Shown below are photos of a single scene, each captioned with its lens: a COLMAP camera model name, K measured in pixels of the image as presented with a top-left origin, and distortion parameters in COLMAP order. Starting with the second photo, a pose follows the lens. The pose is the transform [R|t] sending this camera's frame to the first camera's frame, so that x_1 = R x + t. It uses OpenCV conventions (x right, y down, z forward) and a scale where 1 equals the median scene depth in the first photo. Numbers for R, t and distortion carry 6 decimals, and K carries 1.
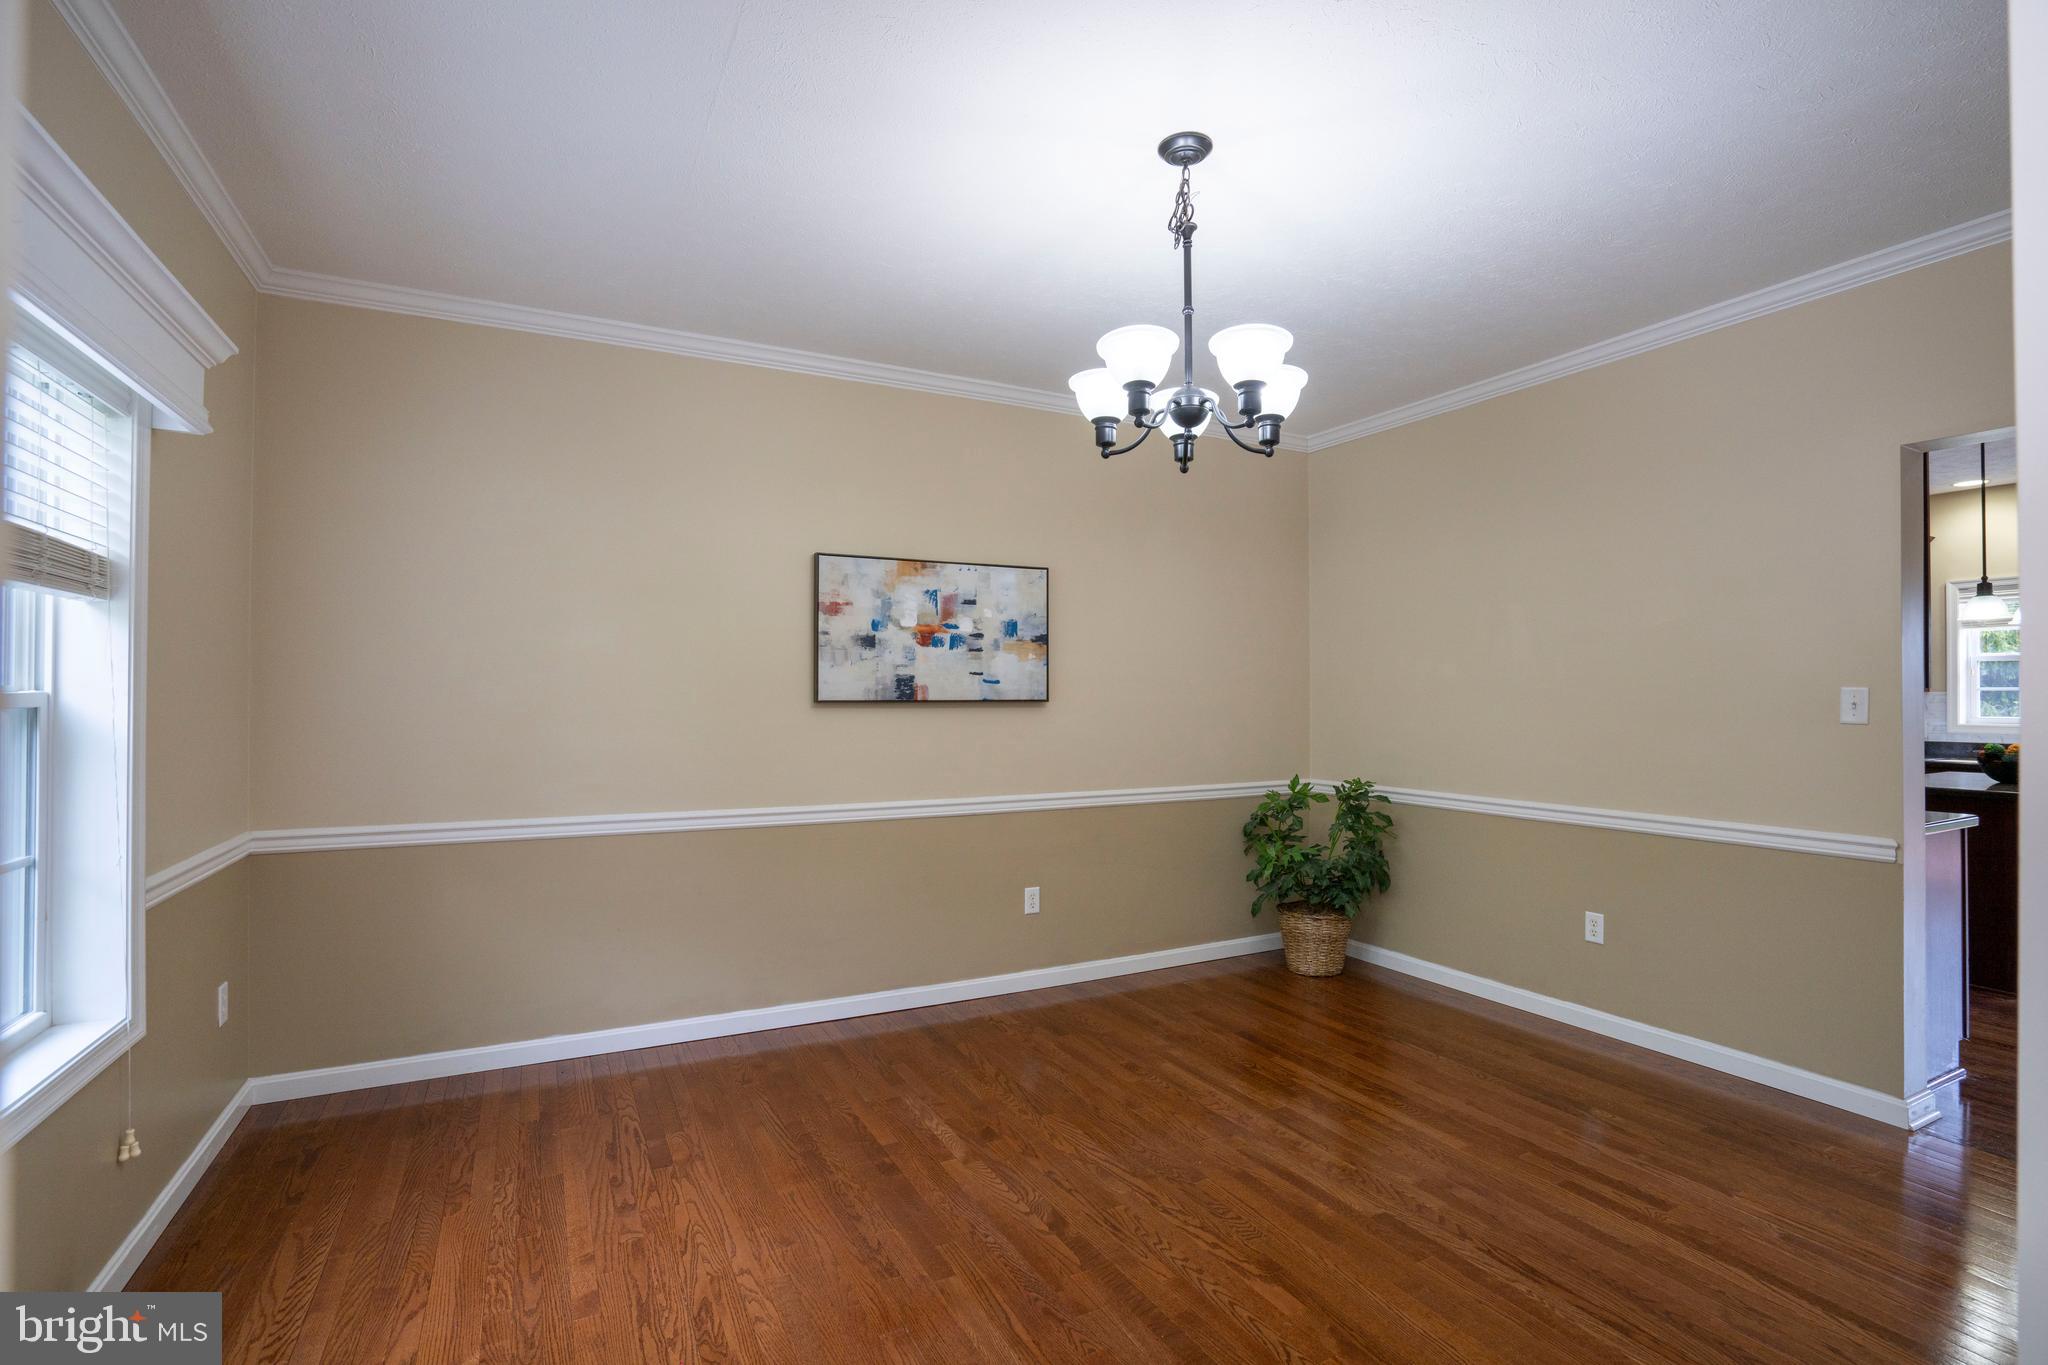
lens RADIAL K [[943.4, 0, 1024.0], [0, 943.4, 682.5], [0, 0, 1]] dist [-0.056720, -0.015702]
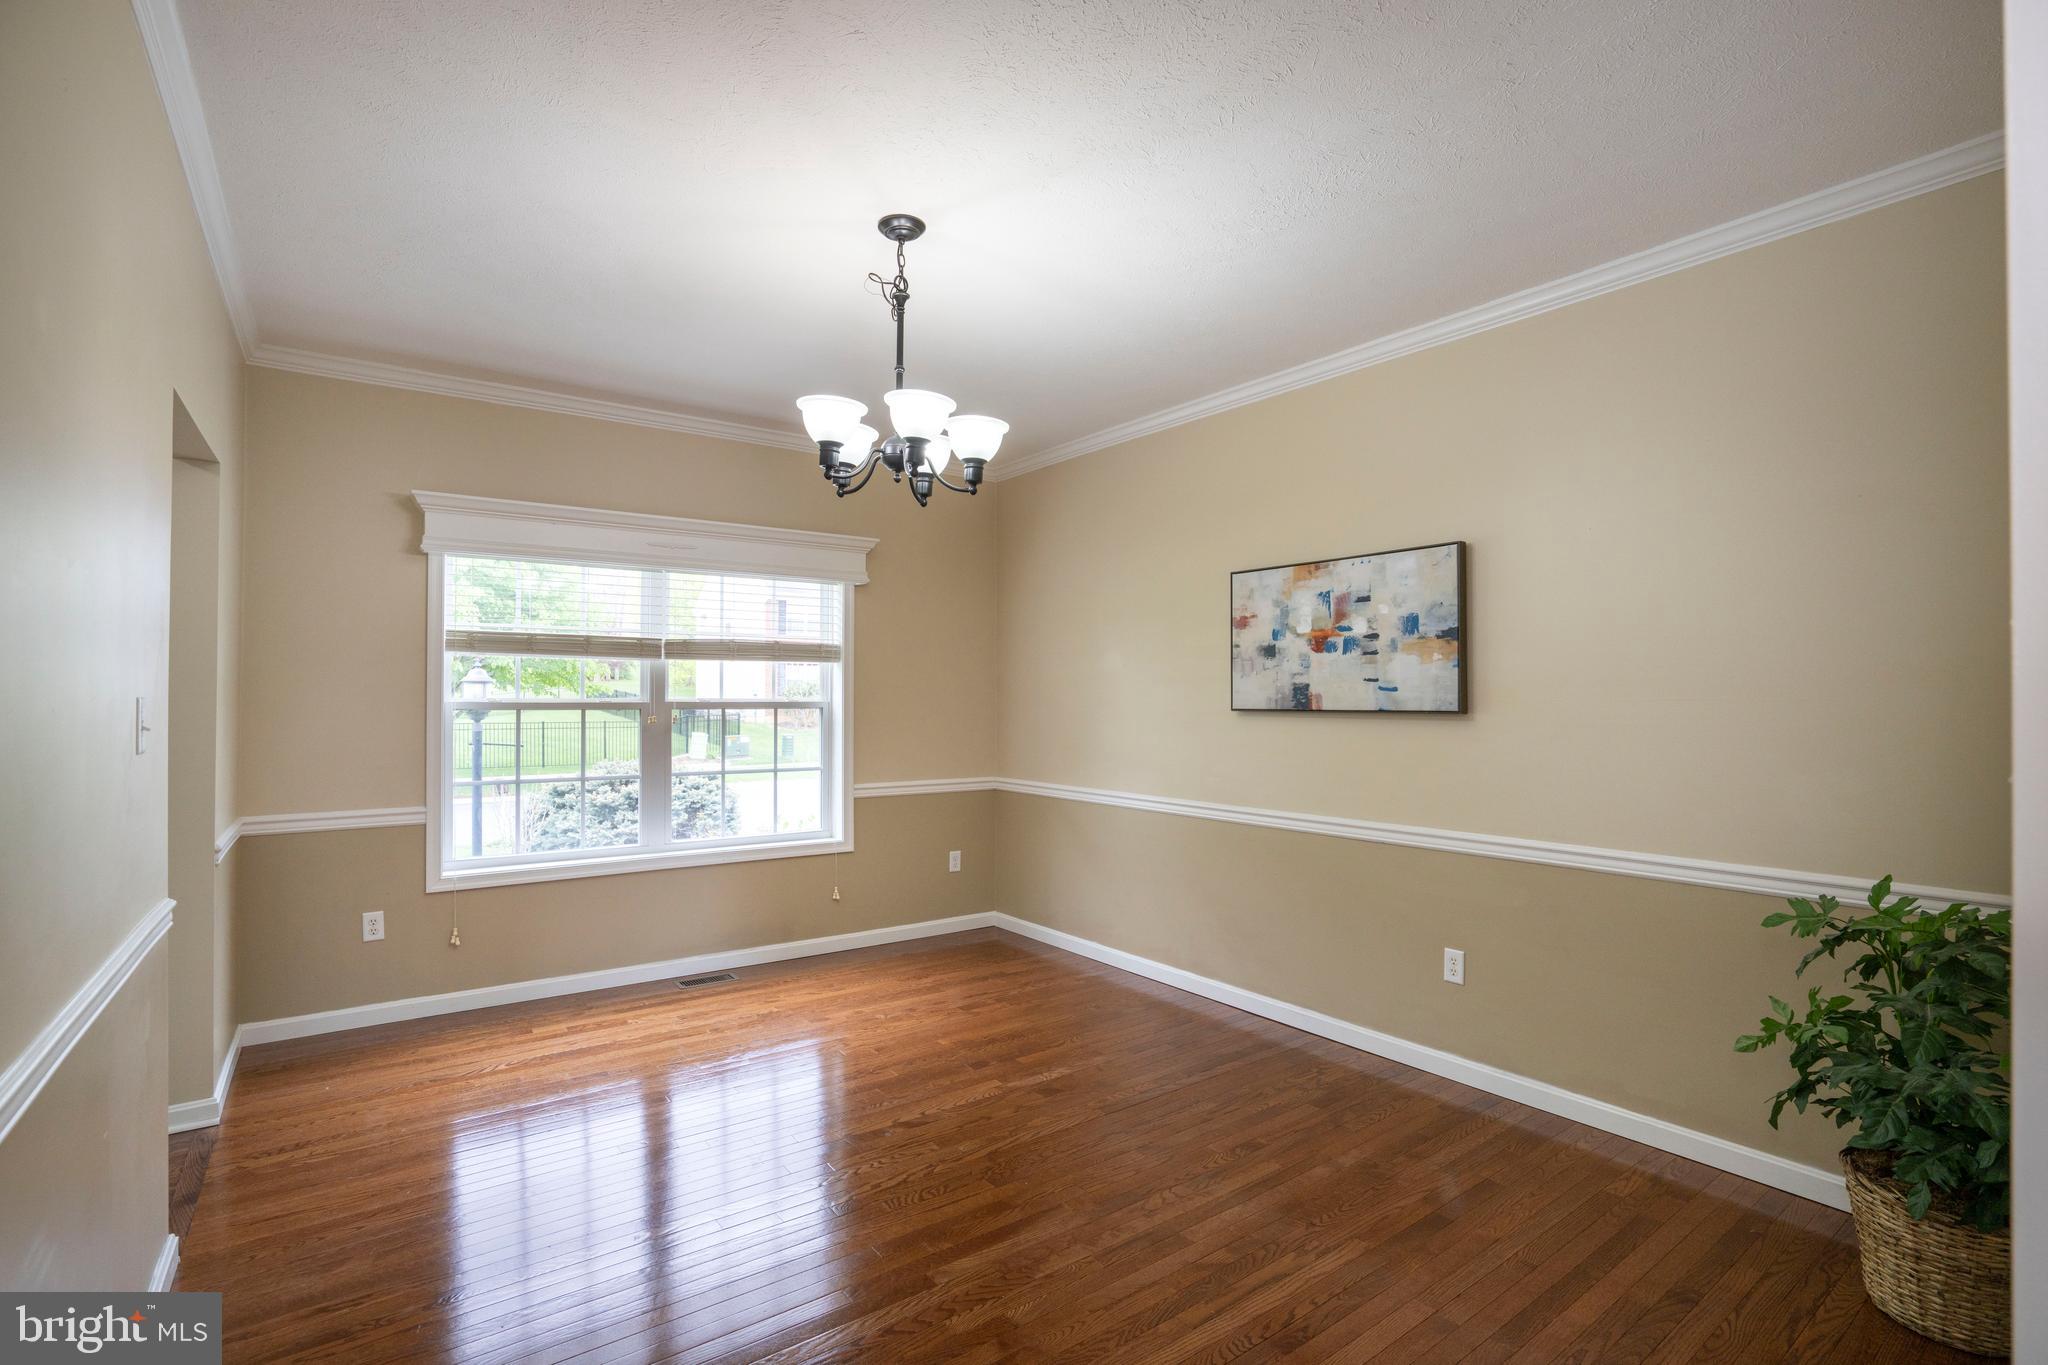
lens RADIAL K [[943.4, 0, 1024.0], [0, 943.4, 682.5], [0, 0, 1]] dist [-0.056720, -0.015702]
pose [[0.148447, -0.013502, -0.988828, 0.777589], [0.013806, 0.999838, -0.011580, -0.001705], [0.988824, -0.011932, 0.148609, 0.571108]]
